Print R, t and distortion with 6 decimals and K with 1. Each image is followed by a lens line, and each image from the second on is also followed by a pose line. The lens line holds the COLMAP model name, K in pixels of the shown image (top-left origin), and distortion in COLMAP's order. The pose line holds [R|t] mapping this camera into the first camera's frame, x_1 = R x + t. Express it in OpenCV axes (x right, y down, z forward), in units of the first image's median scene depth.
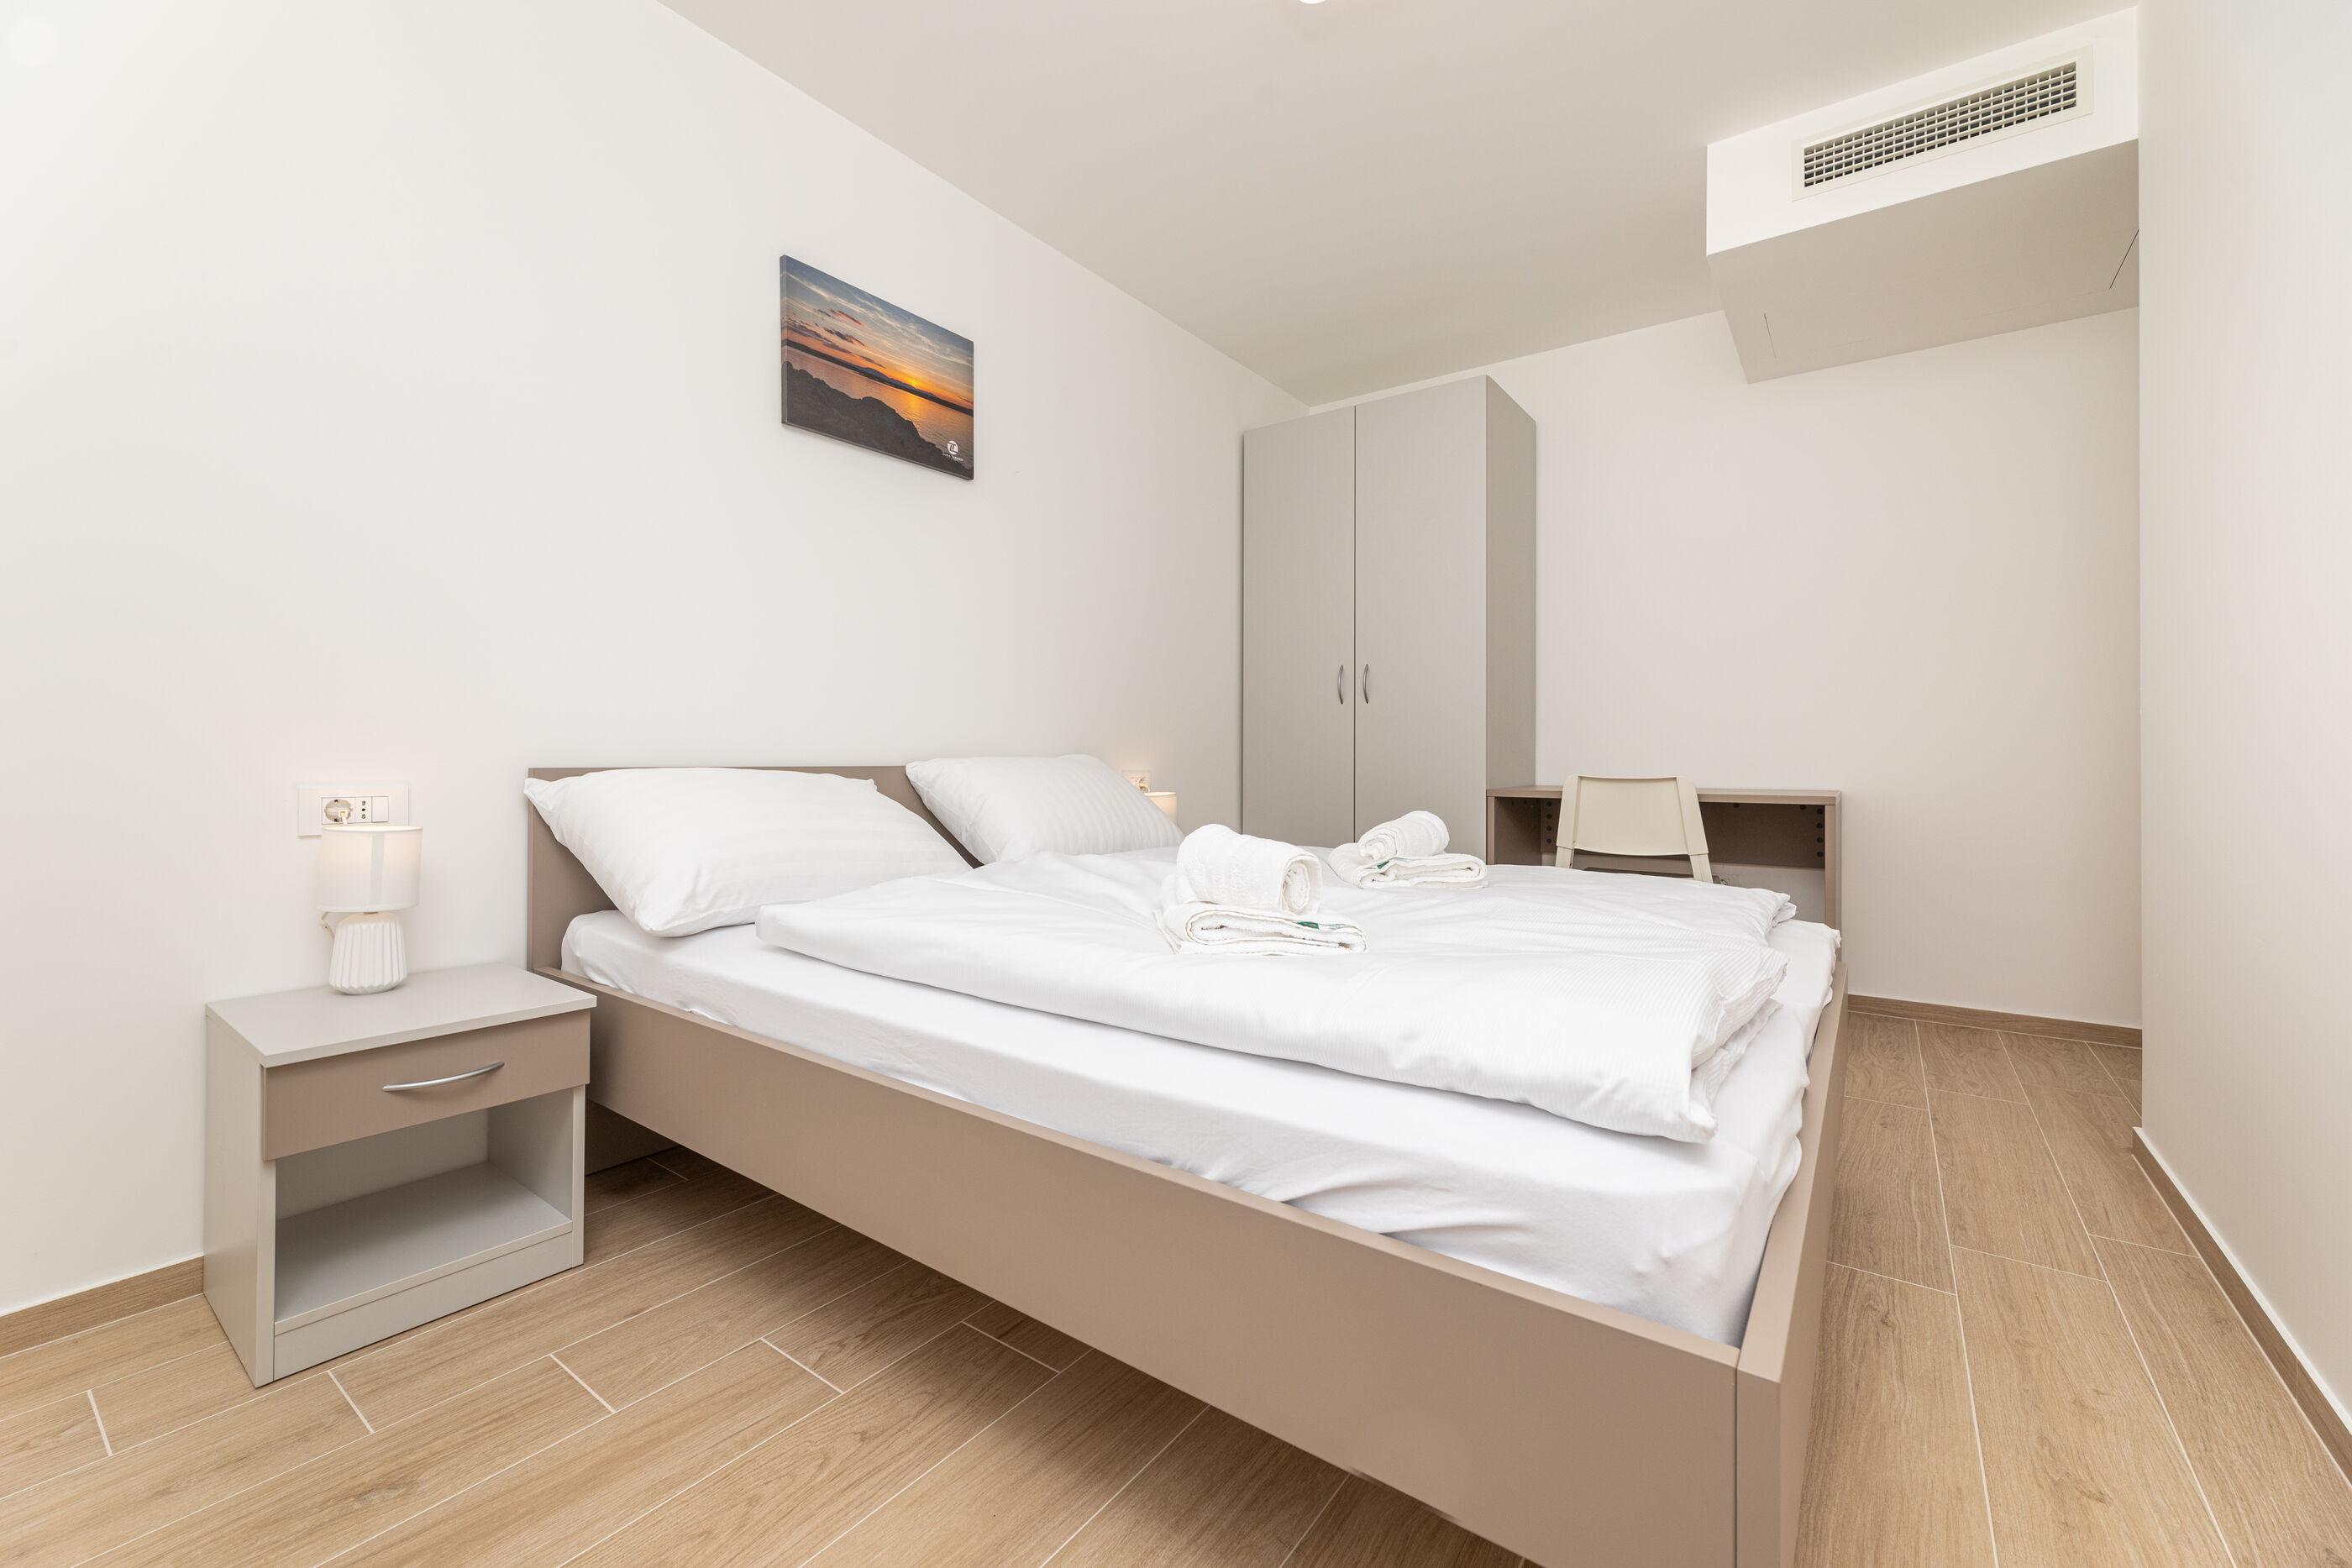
lens RADIAL K [[933.1, 0, 1210.9], [0, 933.1, 762.4], [0, 0, 1]] dist [-0.003540, -0.000054]
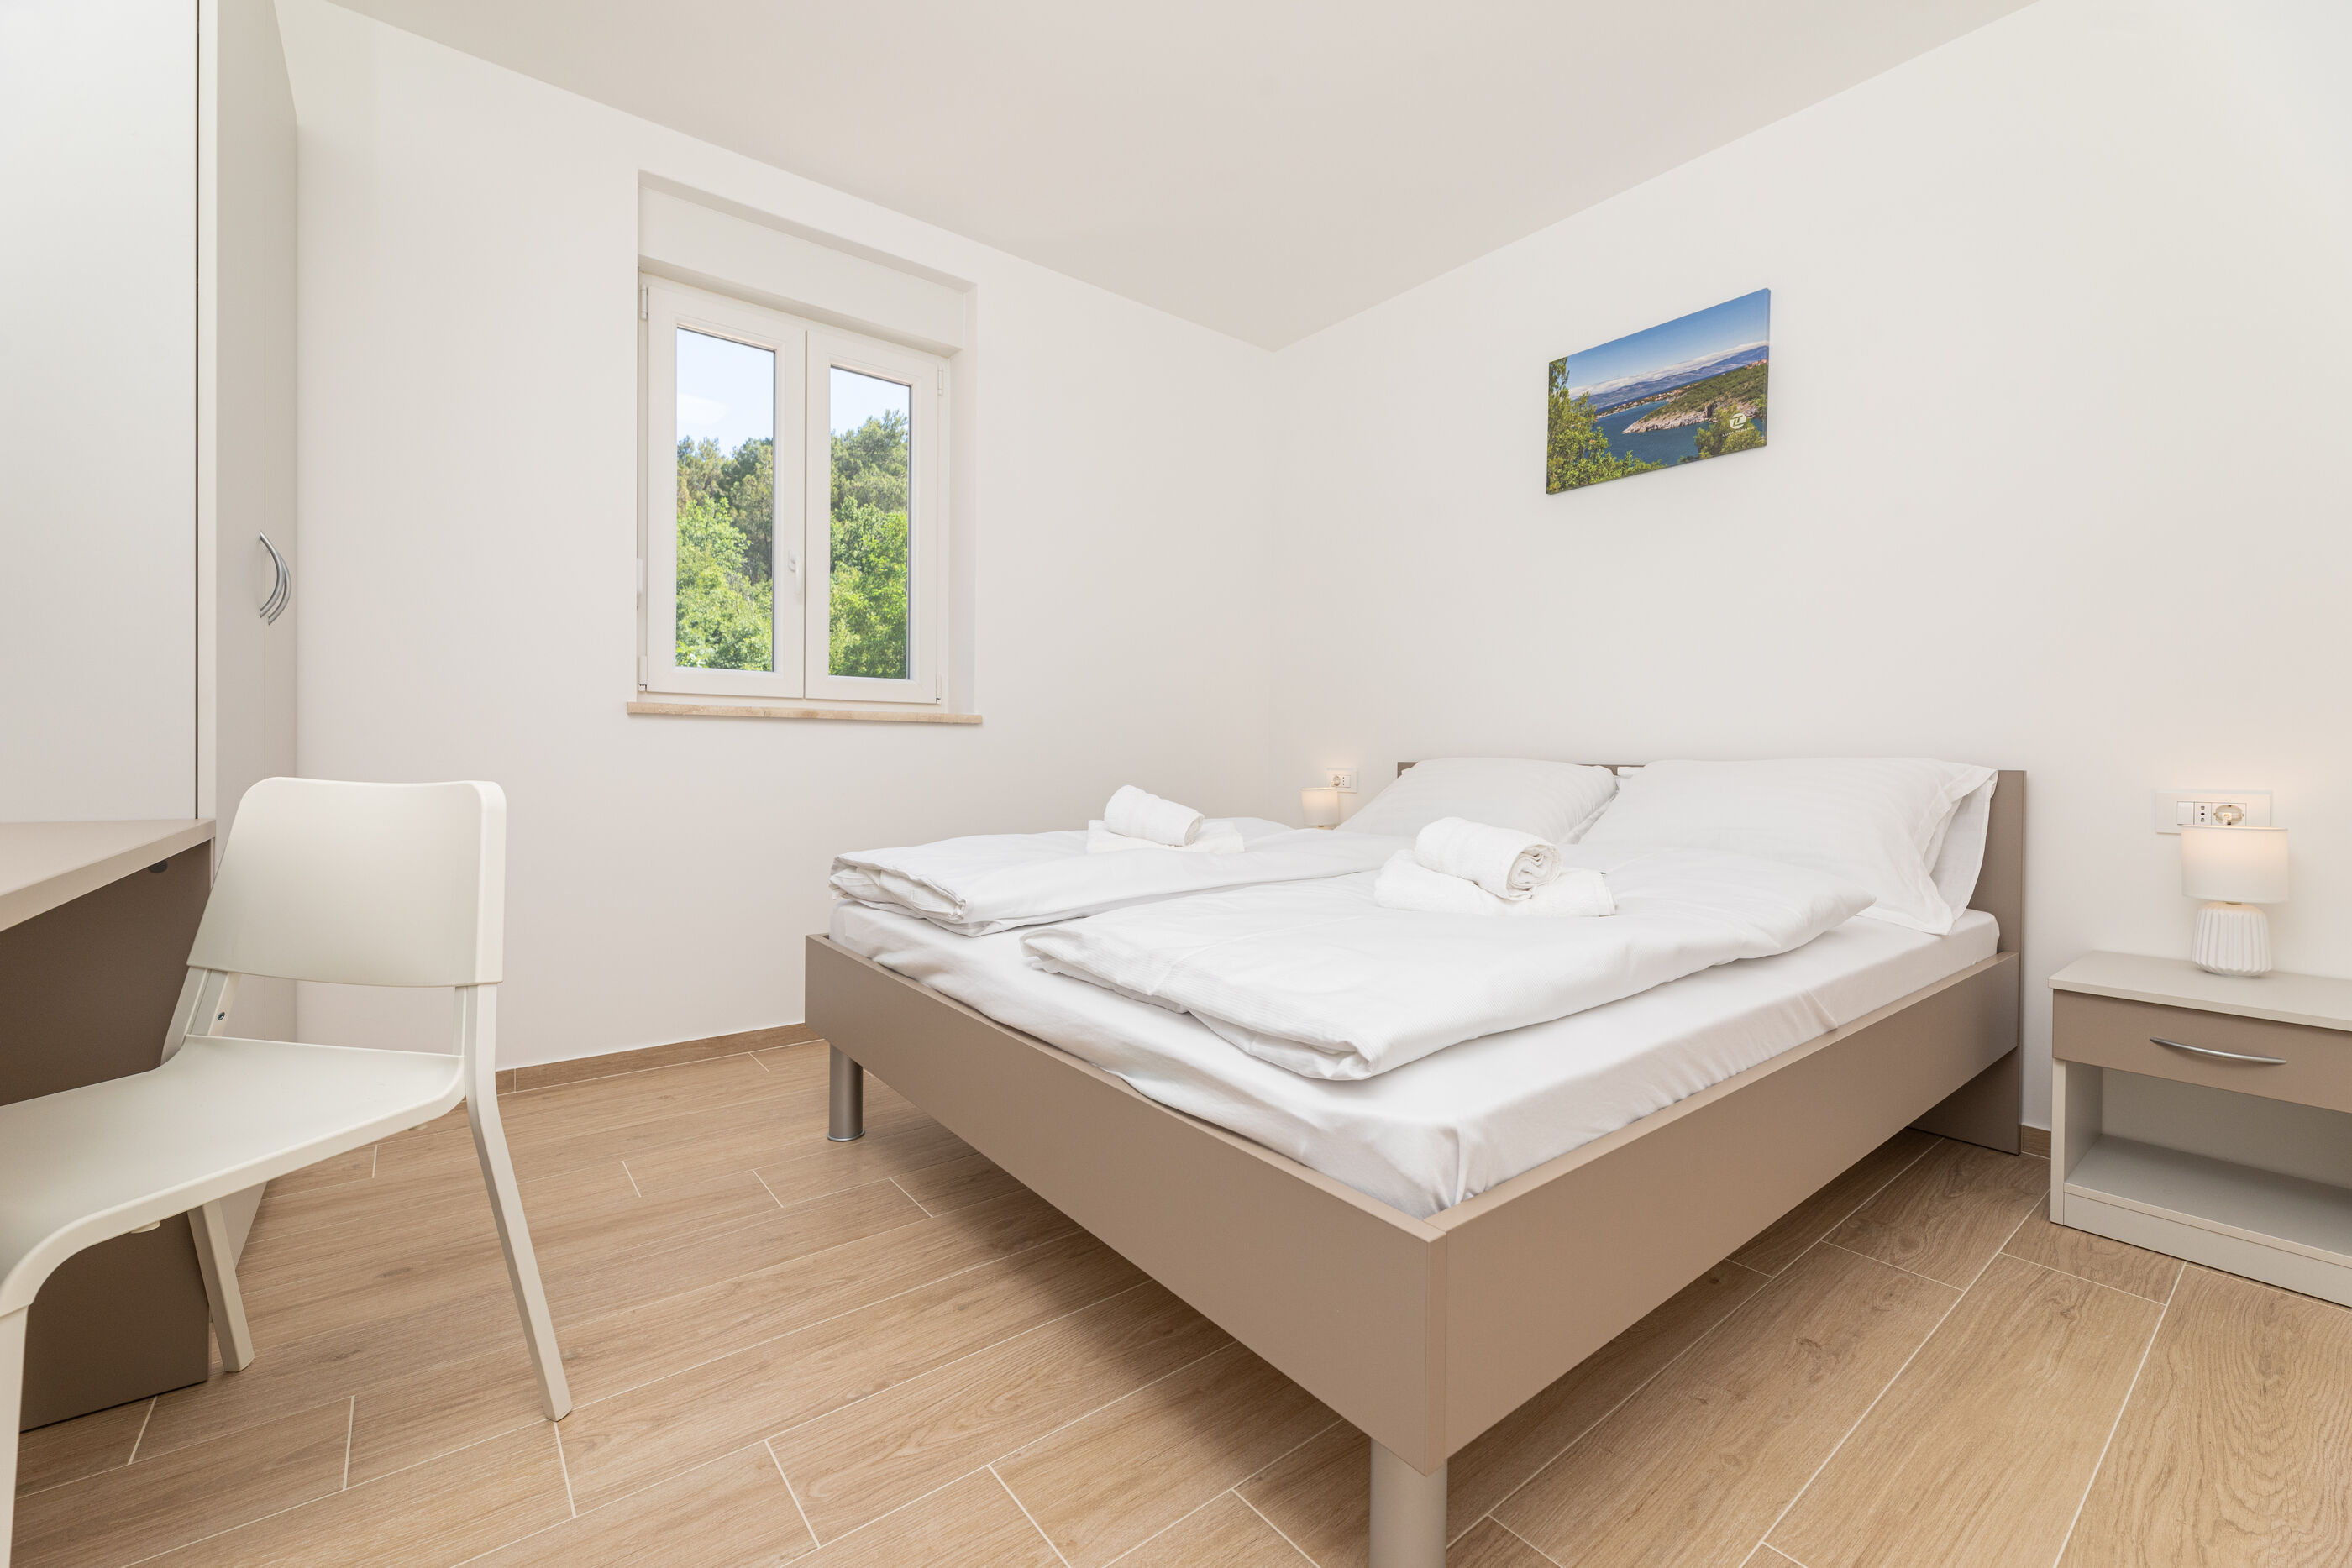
lens RADIAL K [[933.1, 0, 1159.5], [0, 933.1, 780.0], [0, 0, 1]] dist [-0.003540, -0.000054]
pose [[-0.293144, 0.030796, -0.955572, 1.435657], [-0.006264, 0.999398, 0.034130, -0.012614], [0.956048, 0.015991, -0.292774, 1.310416]]
